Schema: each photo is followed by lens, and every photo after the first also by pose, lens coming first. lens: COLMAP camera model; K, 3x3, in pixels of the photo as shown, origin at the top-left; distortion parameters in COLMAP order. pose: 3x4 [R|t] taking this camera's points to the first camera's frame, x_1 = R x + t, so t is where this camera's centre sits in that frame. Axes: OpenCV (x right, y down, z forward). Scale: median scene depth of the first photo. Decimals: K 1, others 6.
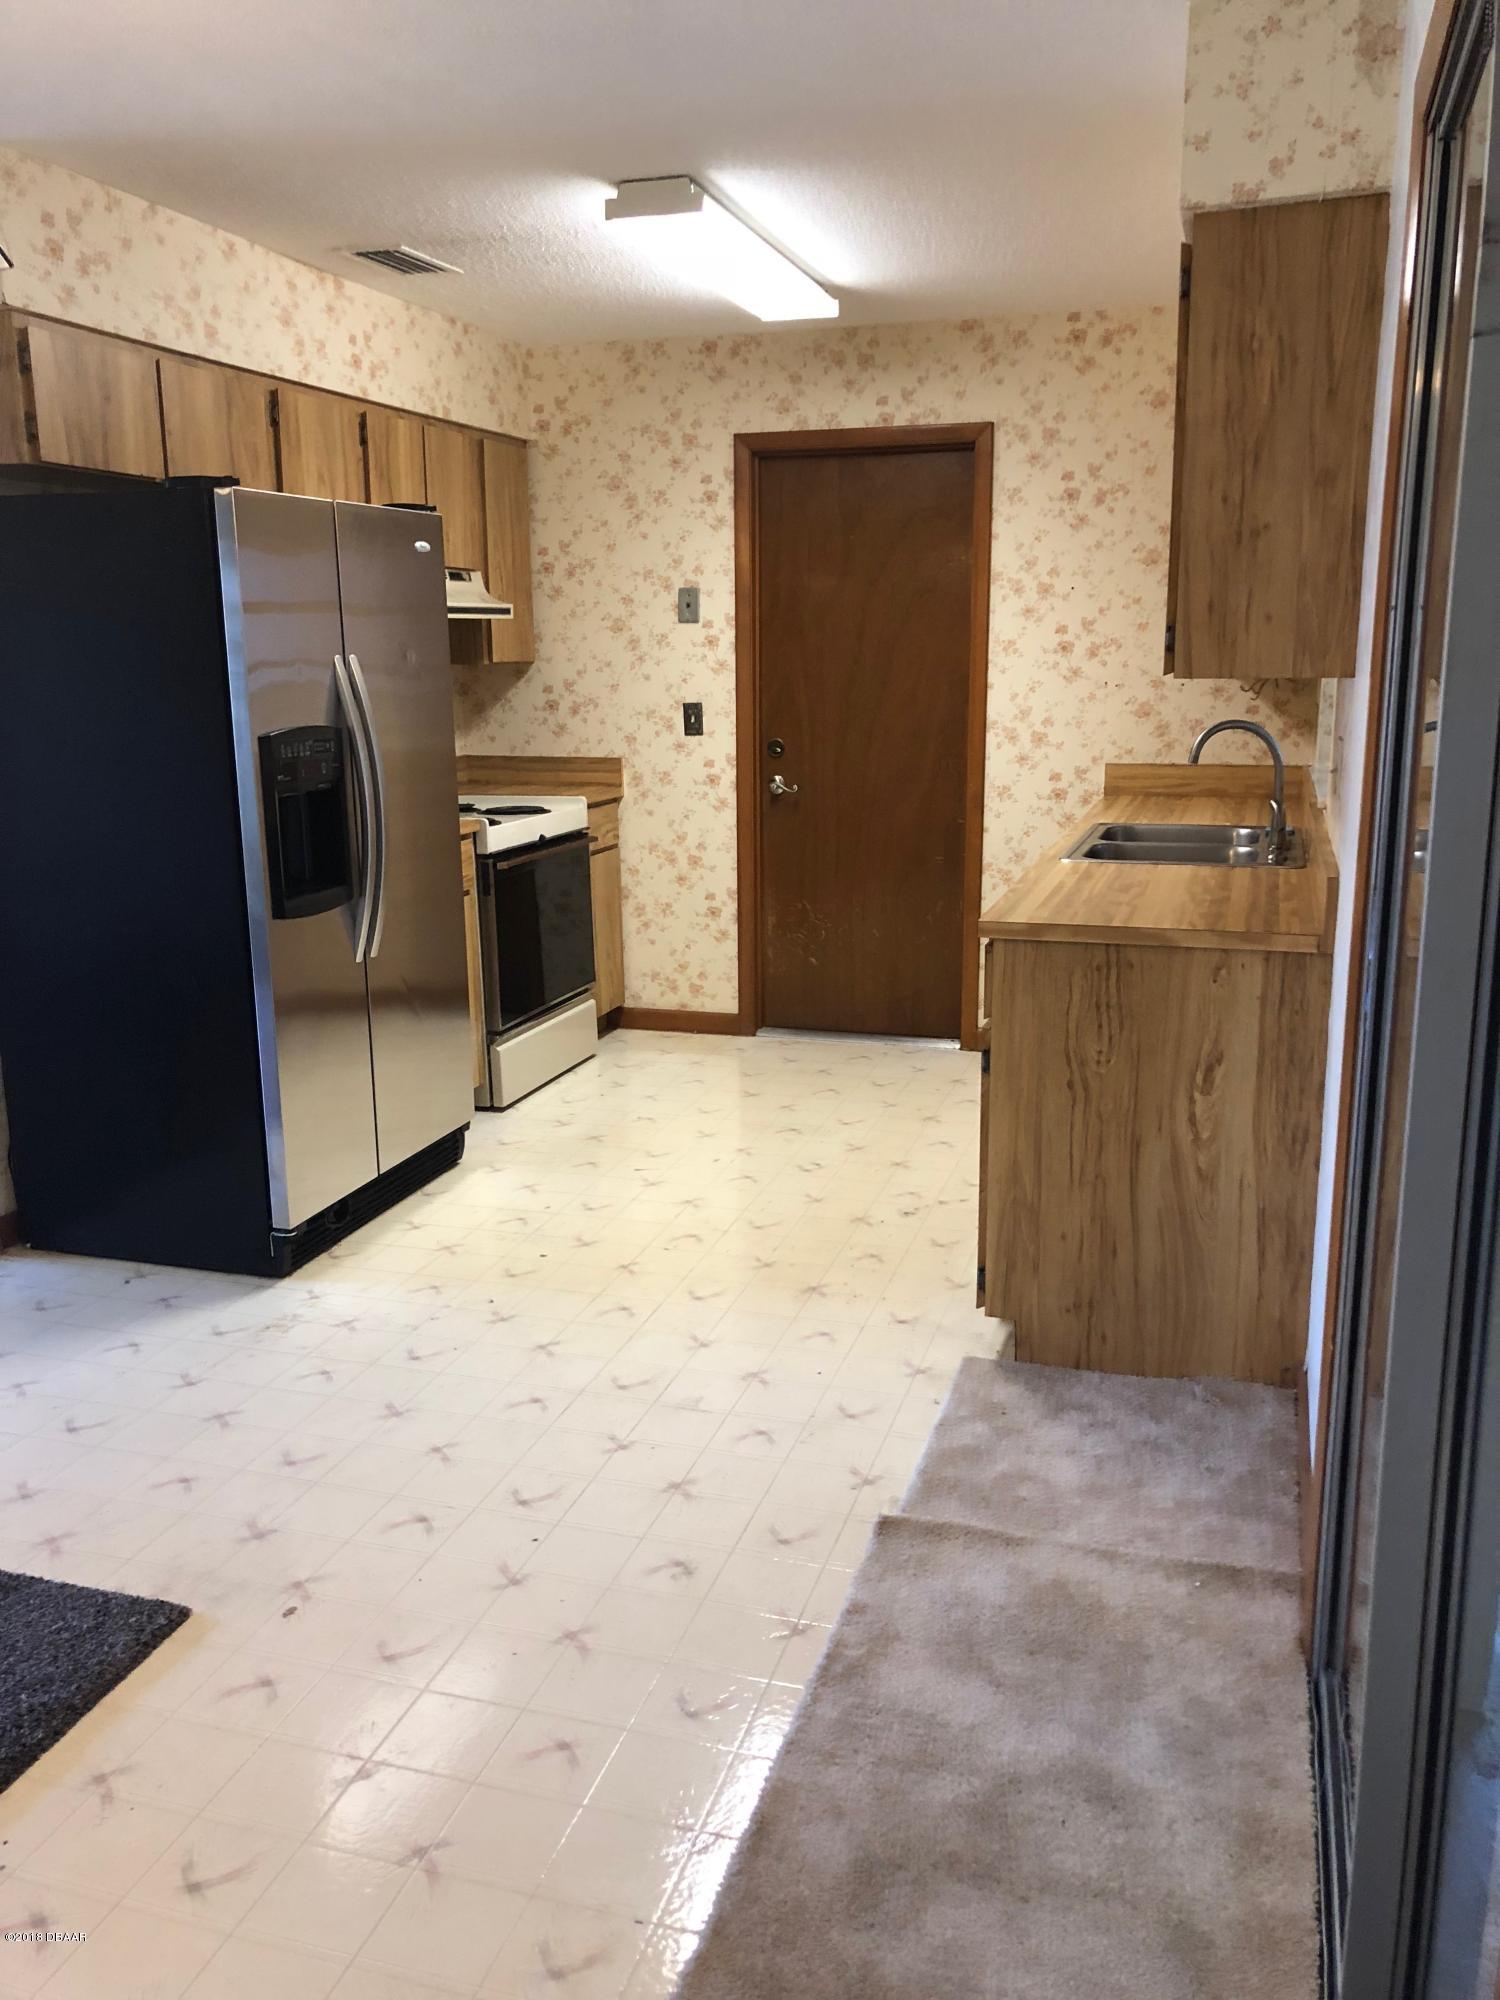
lens RADIAL K [[1608.2, 0, 745.0], [0, 1608.2, 998.1], [0, 0, 1]] dist [0.021315, -0.035113]
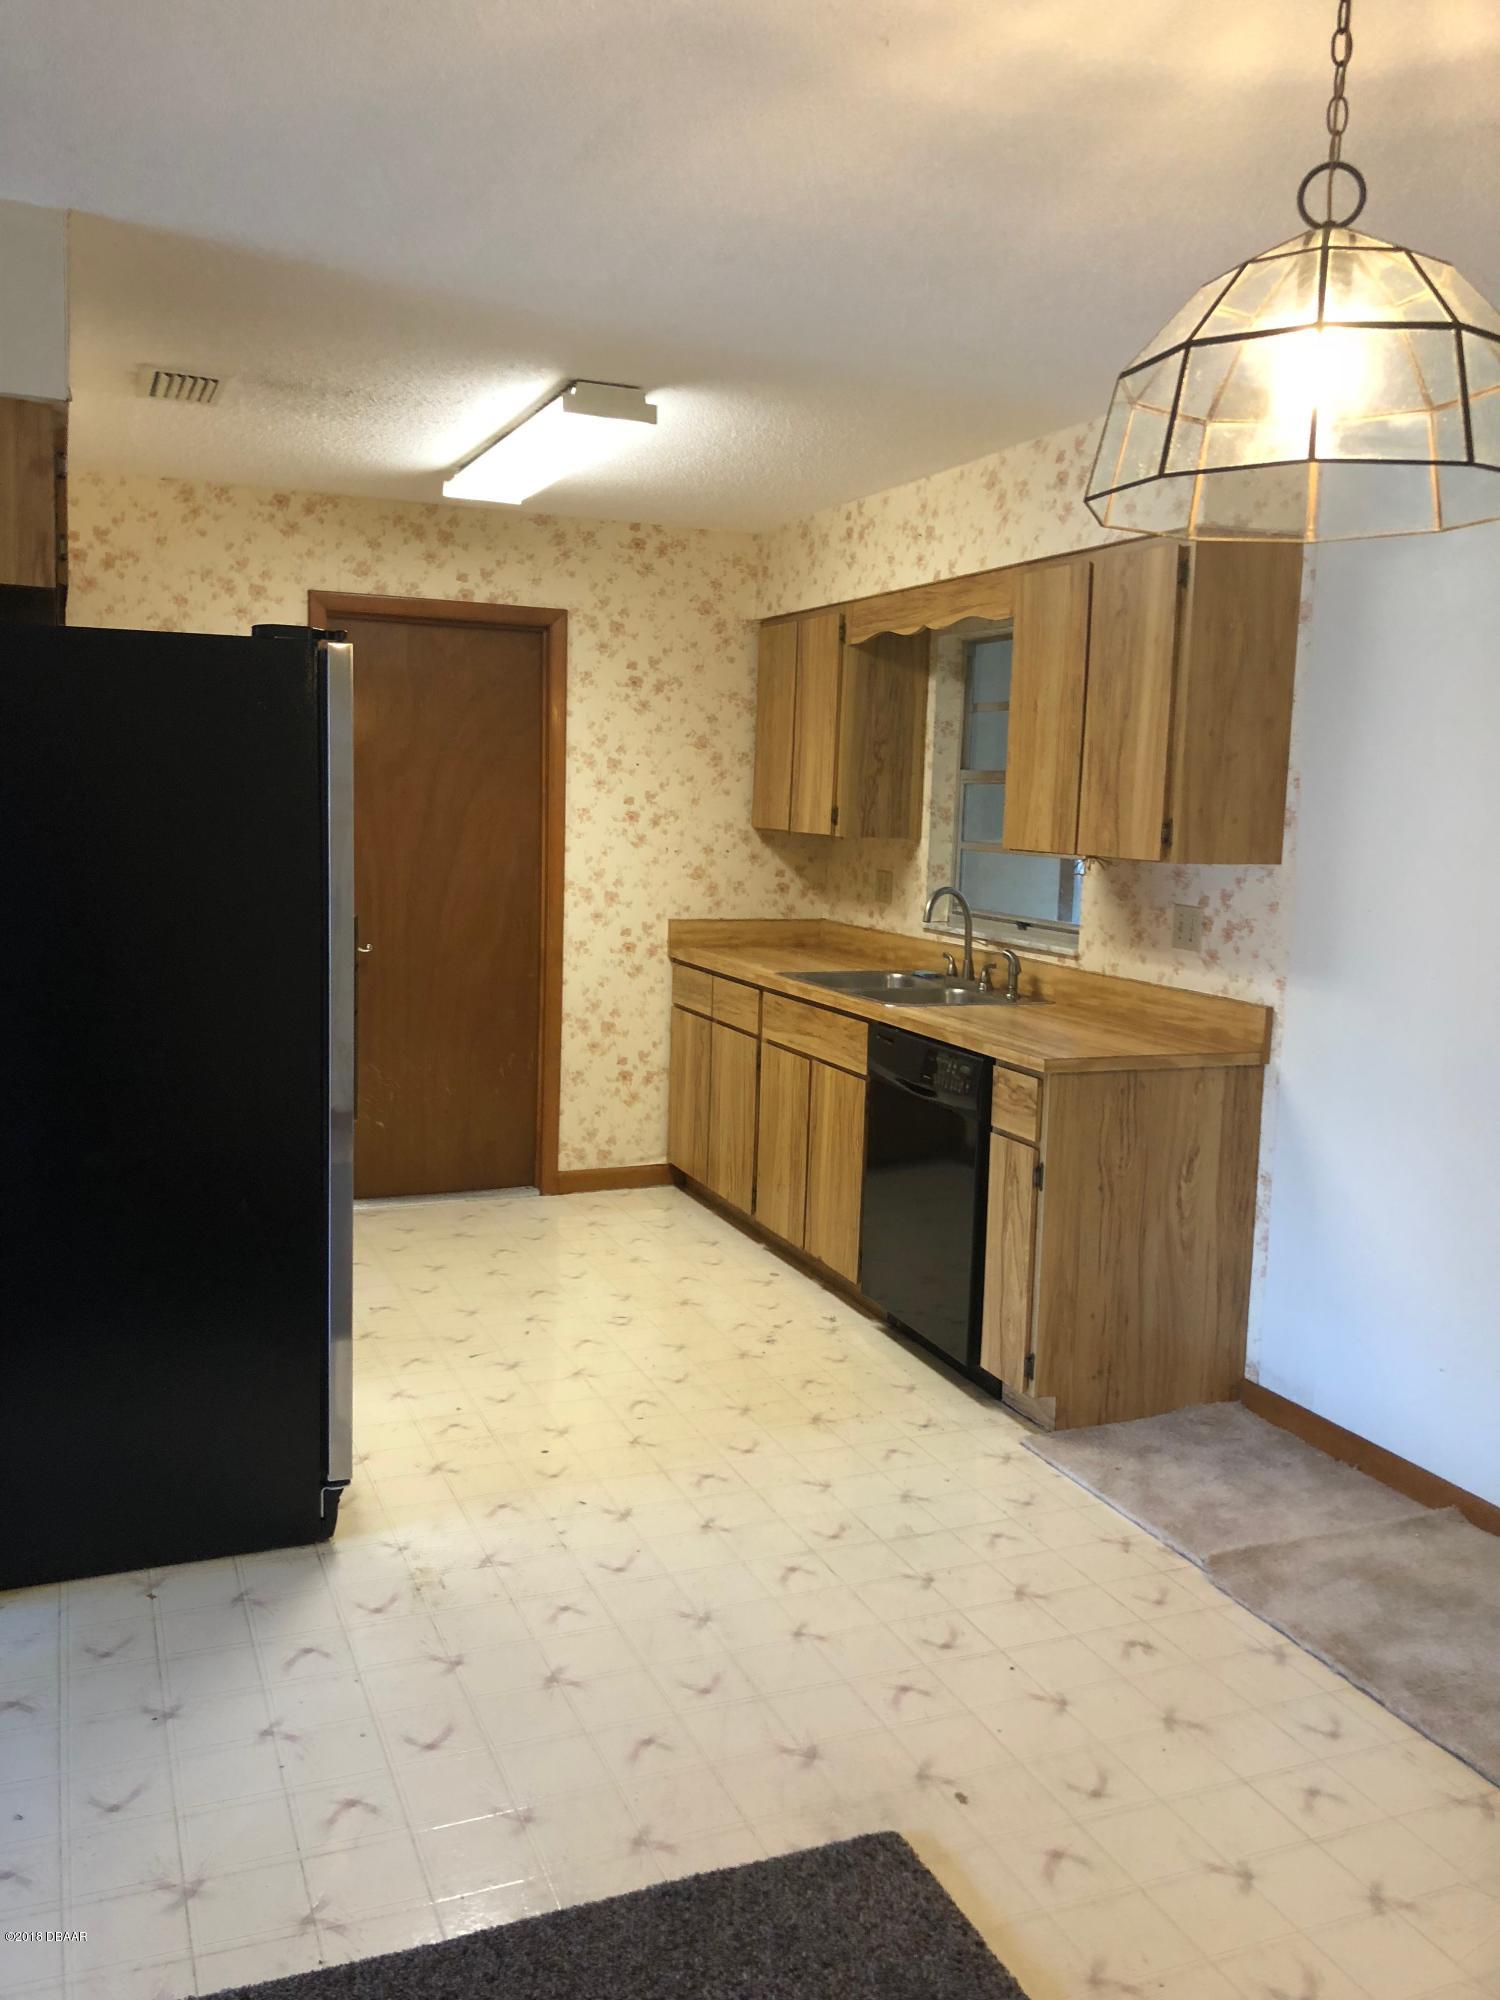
lens RADIAL K [[1608.2, 0, 736.7], [0, 1608.2, 989.6], [0, 0, 1]] dist [0.021315, -0.035113]
pose [[0.776437, -0.045871, 0.628524, -0.590042], [0.102752, 0.993216, -0.054446, -0.044246], [-0.621762, 0.106856, 0.775883, 0.155334]]
